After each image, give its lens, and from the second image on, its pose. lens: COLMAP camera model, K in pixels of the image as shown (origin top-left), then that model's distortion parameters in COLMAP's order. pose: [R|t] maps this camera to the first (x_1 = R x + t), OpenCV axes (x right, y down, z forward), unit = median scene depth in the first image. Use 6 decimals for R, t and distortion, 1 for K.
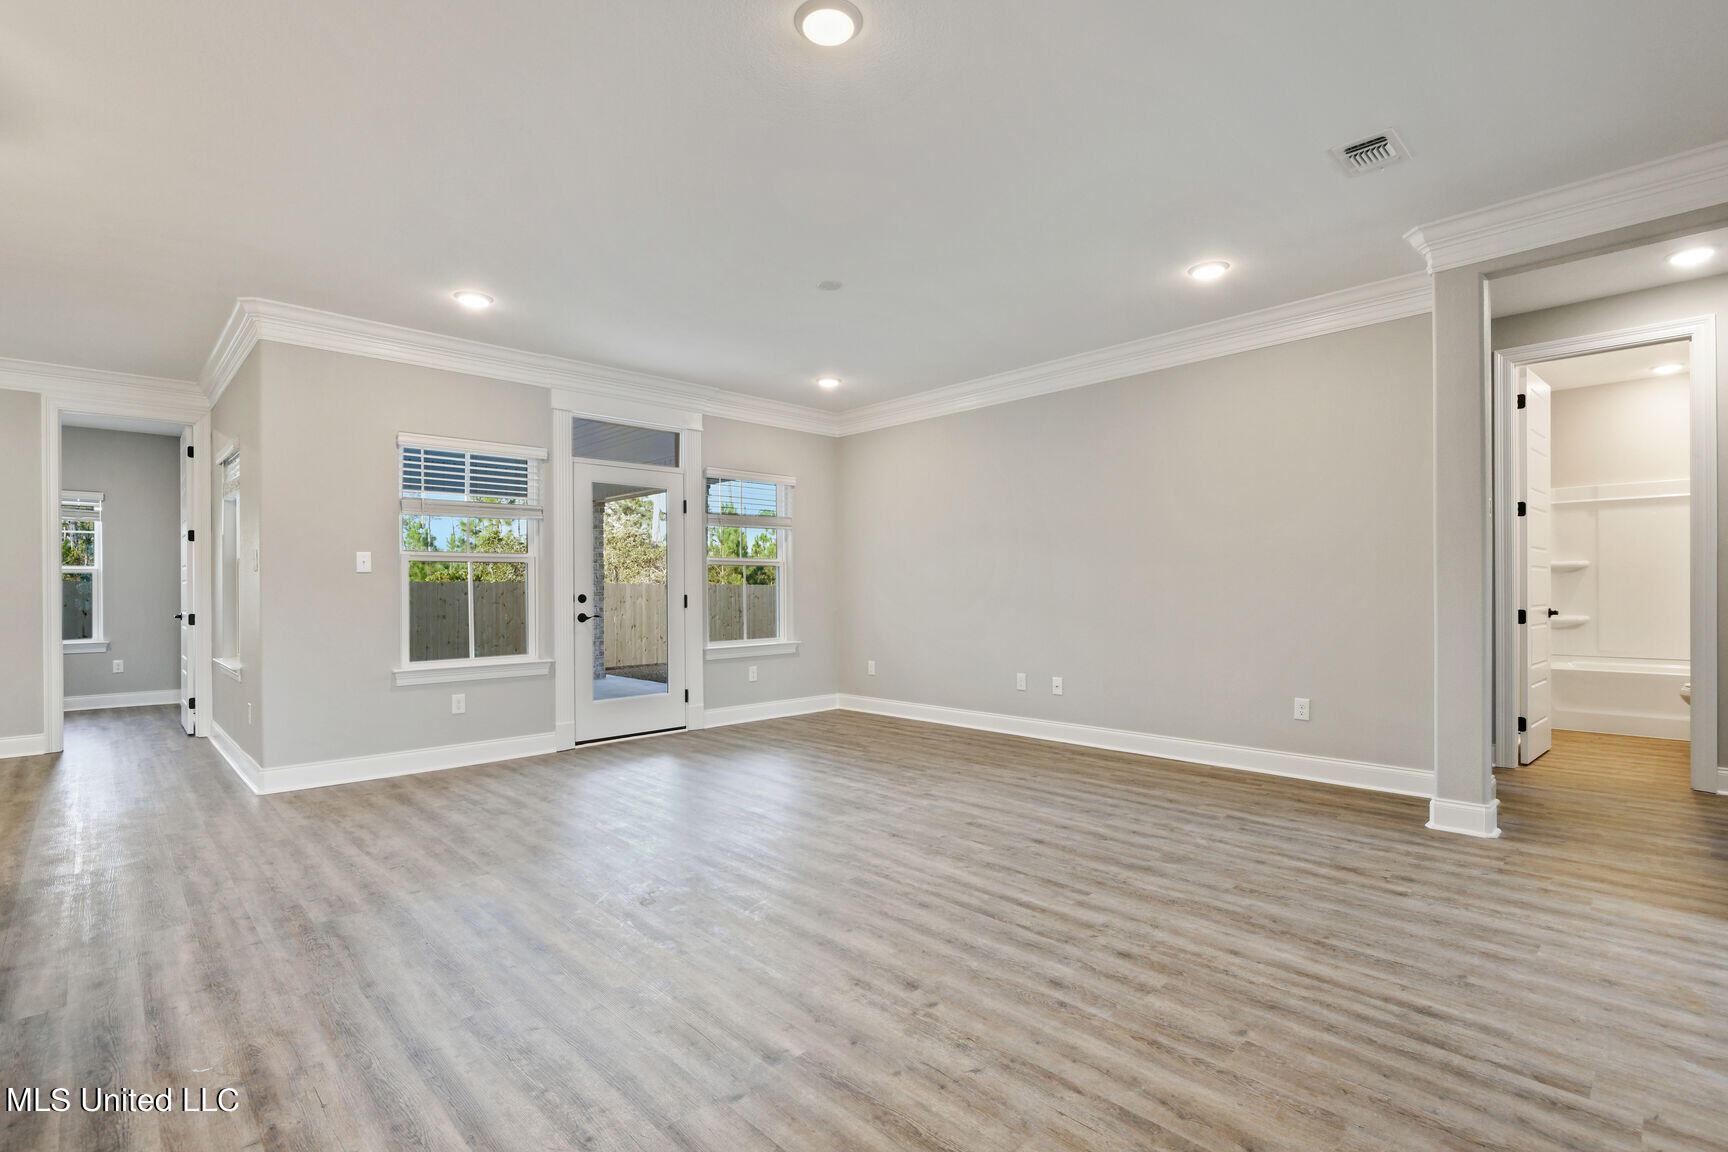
lens RADIAL K [[798.3, 0, 863.9], [0, 798.3, 589.0], [0, 0, 1]] dist [-0.001620, -0.001283]
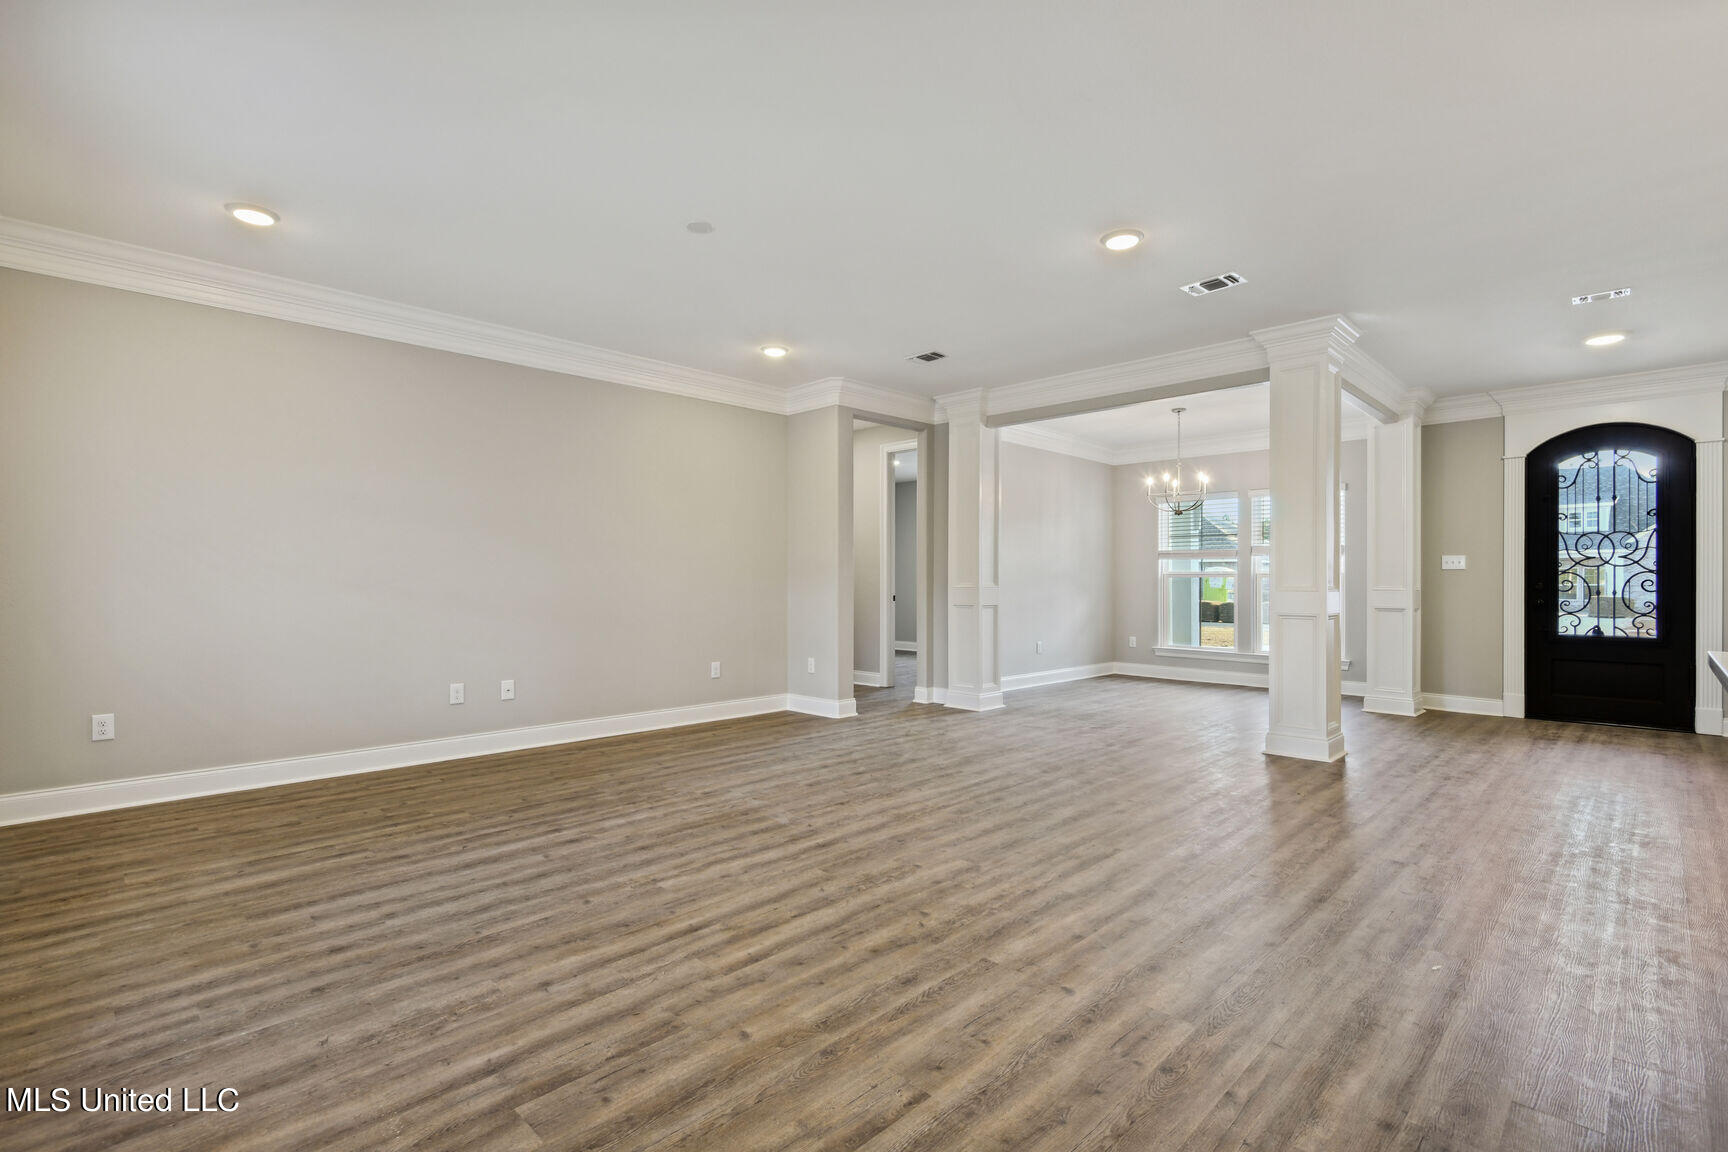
lens RADIAL K [[791.5, 0, 864.0], [0, 791.5, 576.0], [0, 0, 1]] dist [0.001984, -0.000344]
pose [[-0.015080, 0.013674, 0.999793, -1.081492], [-0.001502, 0.999905, -0.013698, 0.007839], [-0.999885, -0.001708, -0.015058, 1.002014]]
